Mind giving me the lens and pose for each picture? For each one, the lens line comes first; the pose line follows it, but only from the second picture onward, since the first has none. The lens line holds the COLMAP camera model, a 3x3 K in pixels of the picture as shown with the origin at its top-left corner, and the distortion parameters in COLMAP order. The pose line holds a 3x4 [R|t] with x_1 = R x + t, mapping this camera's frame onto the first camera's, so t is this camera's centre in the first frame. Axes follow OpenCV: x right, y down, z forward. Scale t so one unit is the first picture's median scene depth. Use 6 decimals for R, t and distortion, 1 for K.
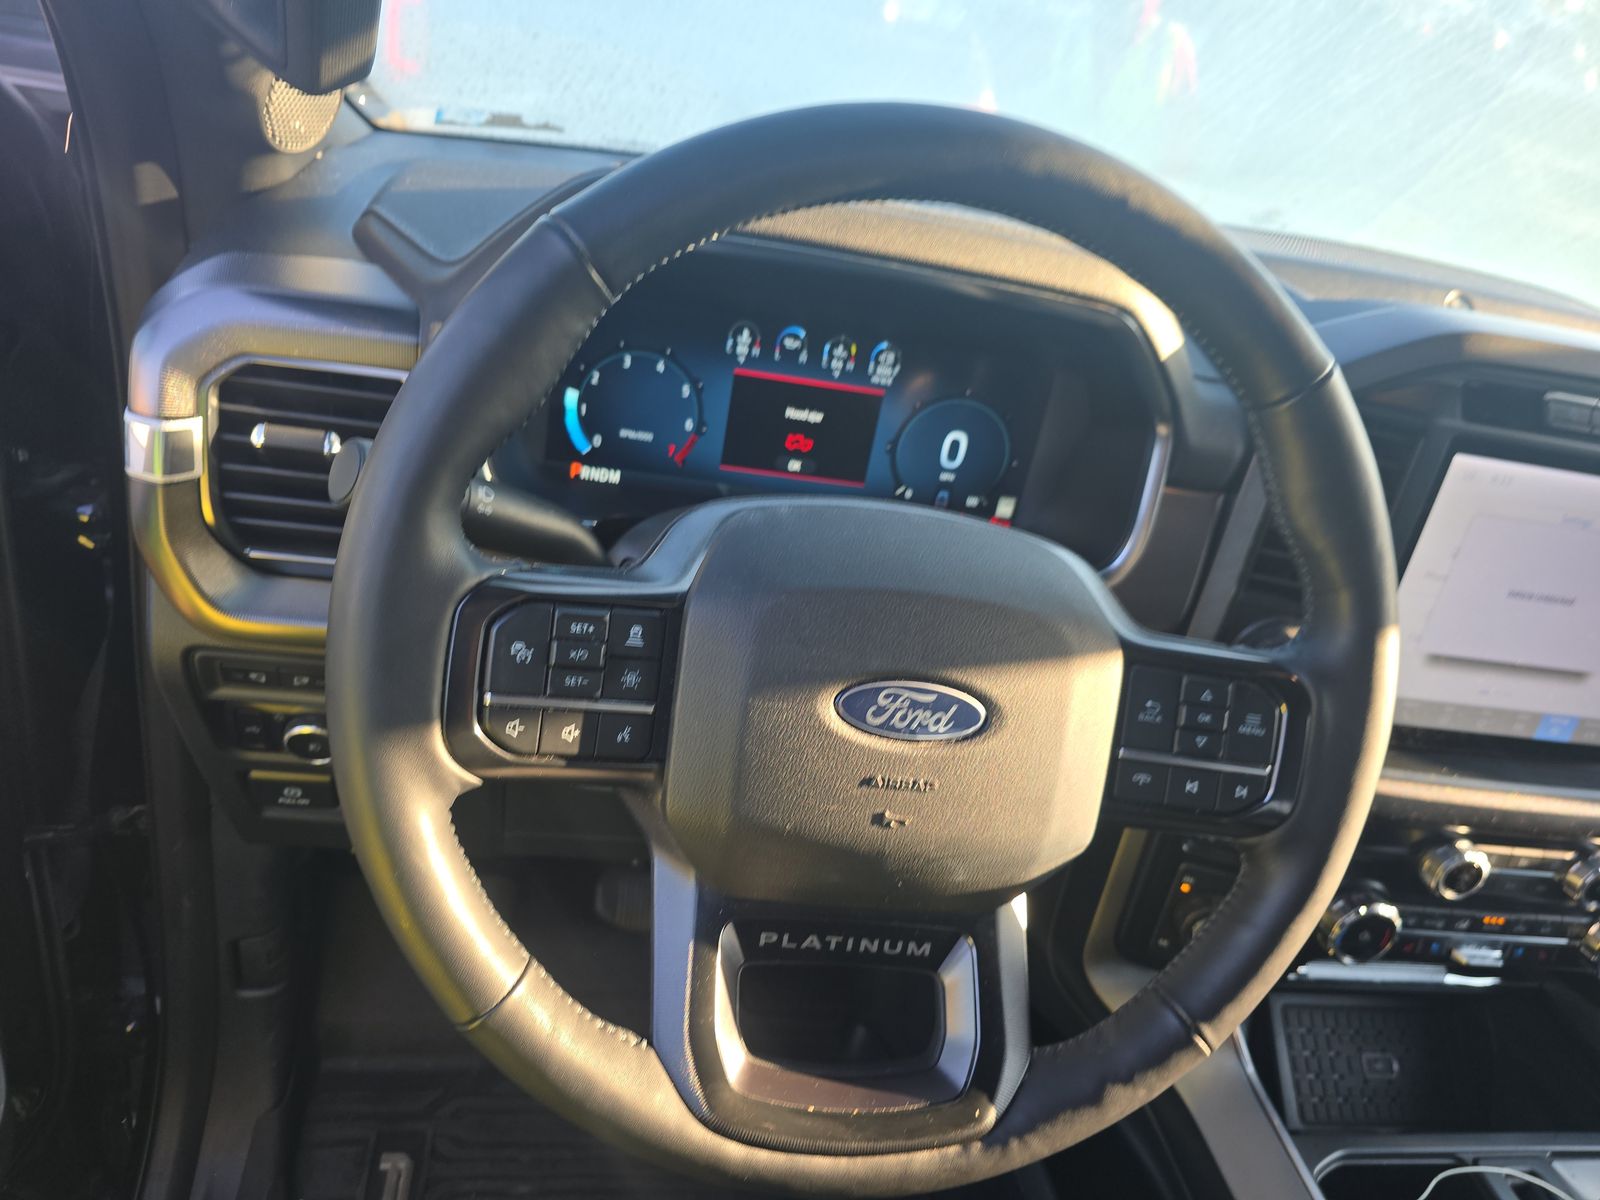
lens RADIAL K [[1122.6, 0, 800.0], [0, 1122.6, 600.0], [0, 0, 1]] dist [0.041145, -0.056903]
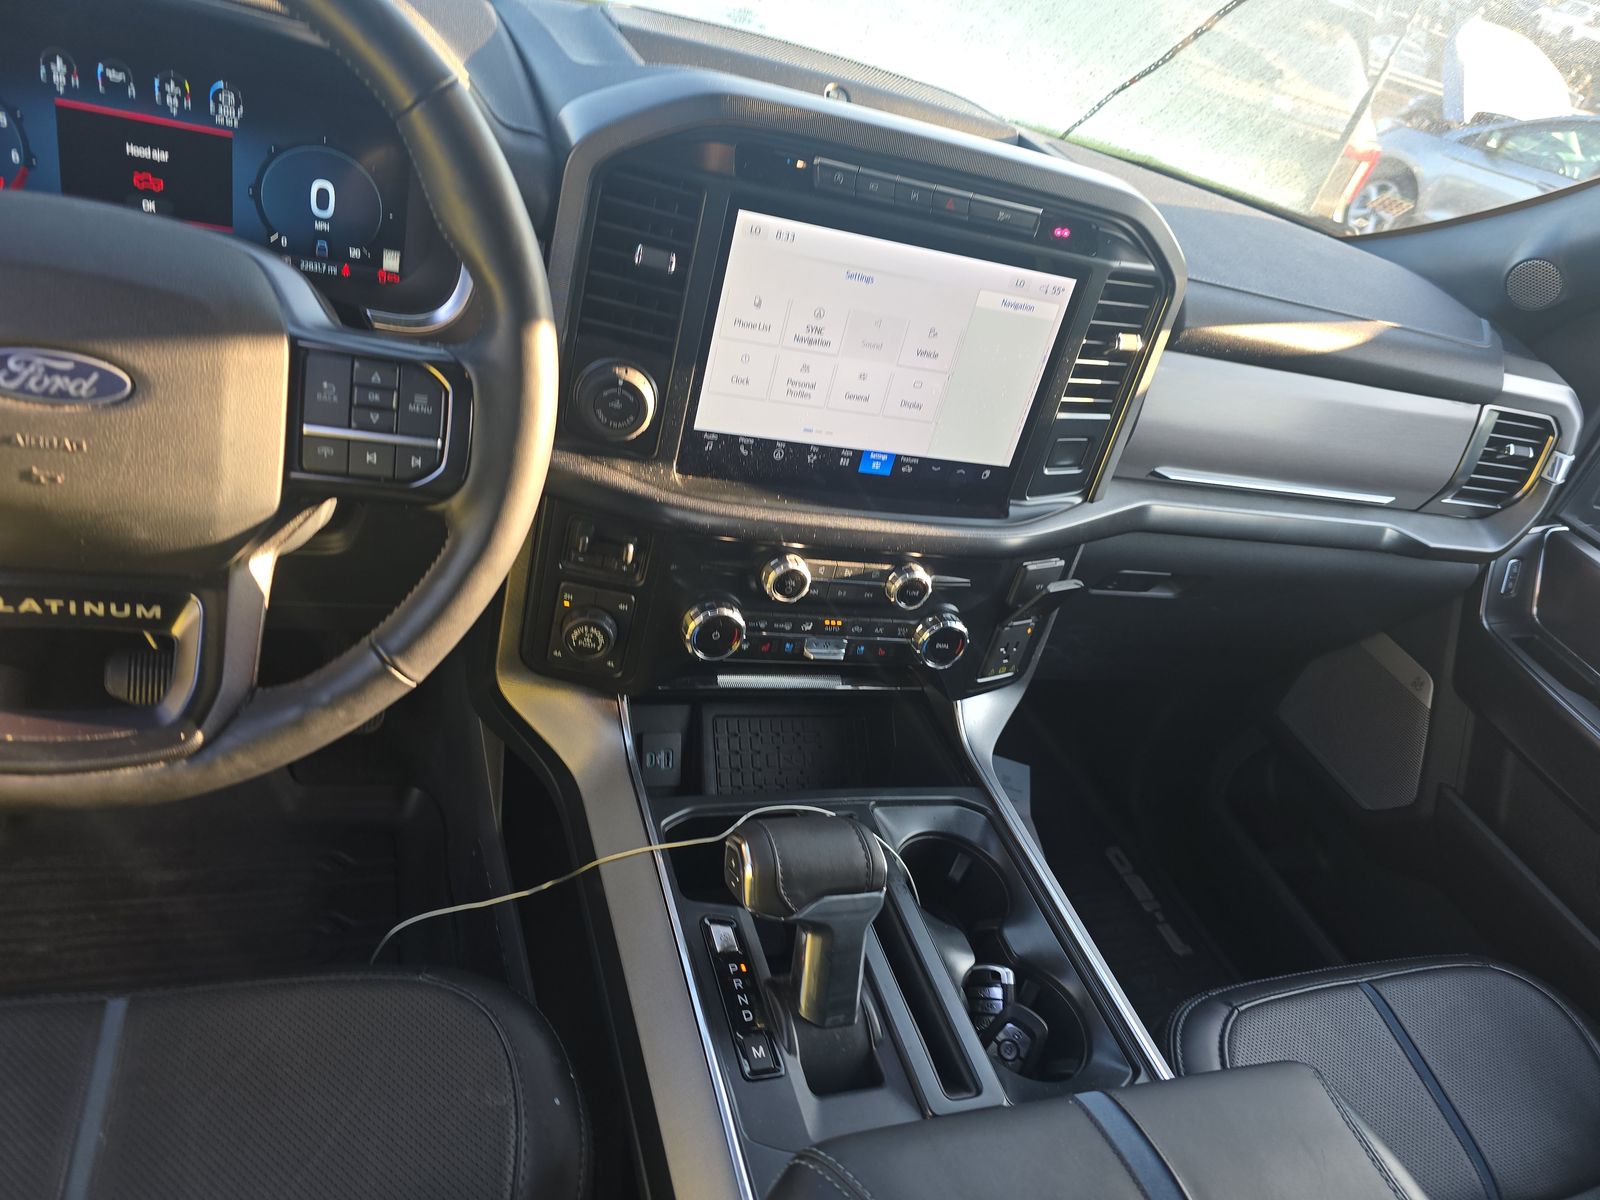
lens RADIAL K [[1096.1, 0, 800.0], [0, 1096.1, 600.0], [0, 0, 1]] dist [0.041411, -0.047086]
pose [[0.977077, -0.036786, 0.209682, 0.373634], [0.008469, 0.990894, 0.134376, 0.112359], [-0.212716, -0.129520, 0.968492, -0.155952]]
